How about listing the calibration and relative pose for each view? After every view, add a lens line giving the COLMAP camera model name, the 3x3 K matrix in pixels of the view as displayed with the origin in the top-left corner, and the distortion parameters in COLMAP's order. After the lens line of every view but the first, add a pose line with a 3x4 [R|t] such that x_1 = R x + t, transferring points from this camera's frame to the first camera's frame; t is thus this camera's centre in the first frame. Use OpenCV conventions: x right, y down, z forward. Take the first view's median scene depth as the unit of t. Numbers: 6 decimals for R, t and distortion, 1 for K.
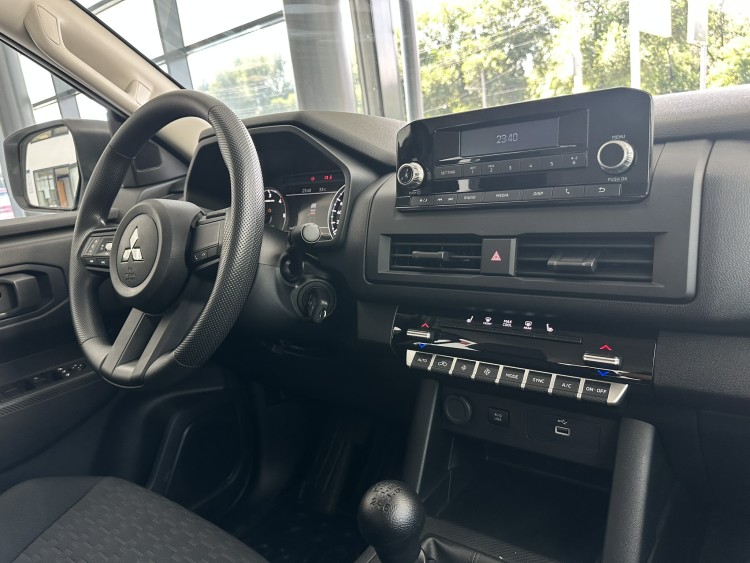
lens RADIAL K [[548.0, 0, 372.0], [0, 548.0, 277.3], [0, 0, 1]] dist [0.049028, -0.078708]
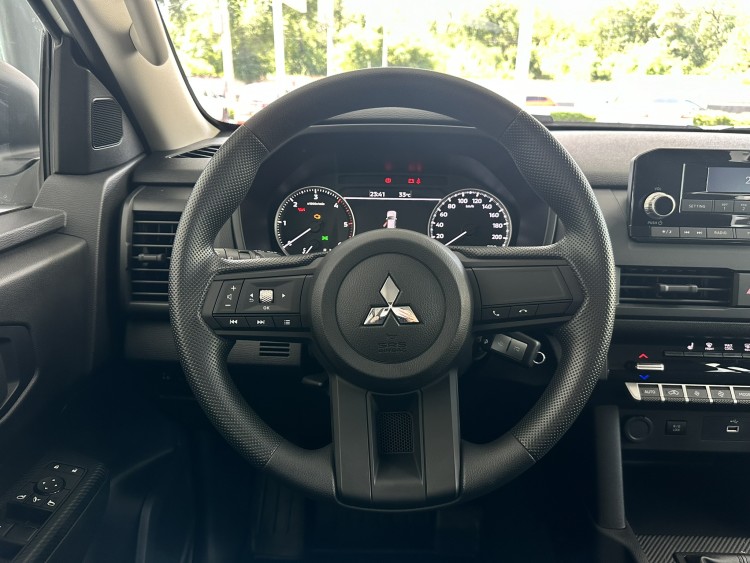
lens RADIAL K [[548.6, 0, 375.0], [0, 548.6, 281.5], [0, 0, 1]] dist [0.002653, -0.001608]
pose [[0.807448, -0.073883, 0.585294, -0.856754], [0.024576, 0.995478, 0.091758, -0.147292], [-0.589427, -0.059706, 0.805612, 0.485665]]
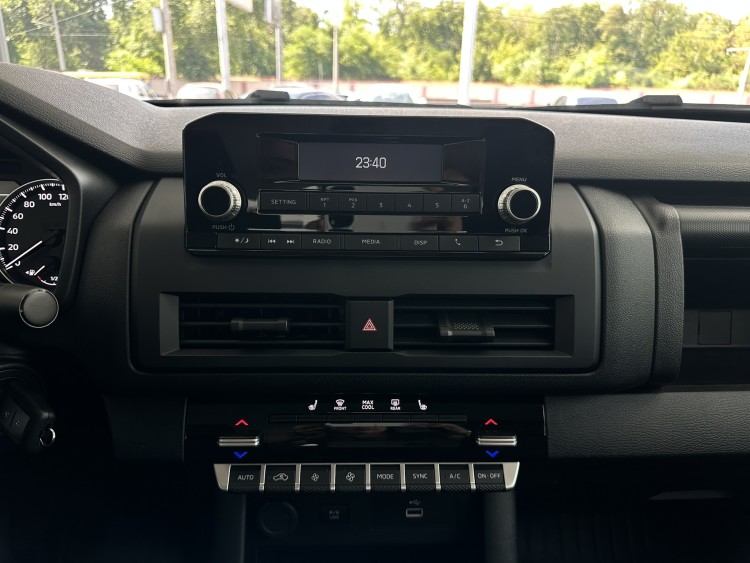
lens RADIAL K [[548.0, 0, 372.0], [0, 548.0, 277.3], [0, 0, 1]] dist [0.049028, -0.078708]
pose [[0.764912, -0.078843, 0.639292, -0.195199], [0.034921, 0.996097, 0.081064, -0.136648], [-0.643188, -0.039682, 0.764680, 0.382160]]
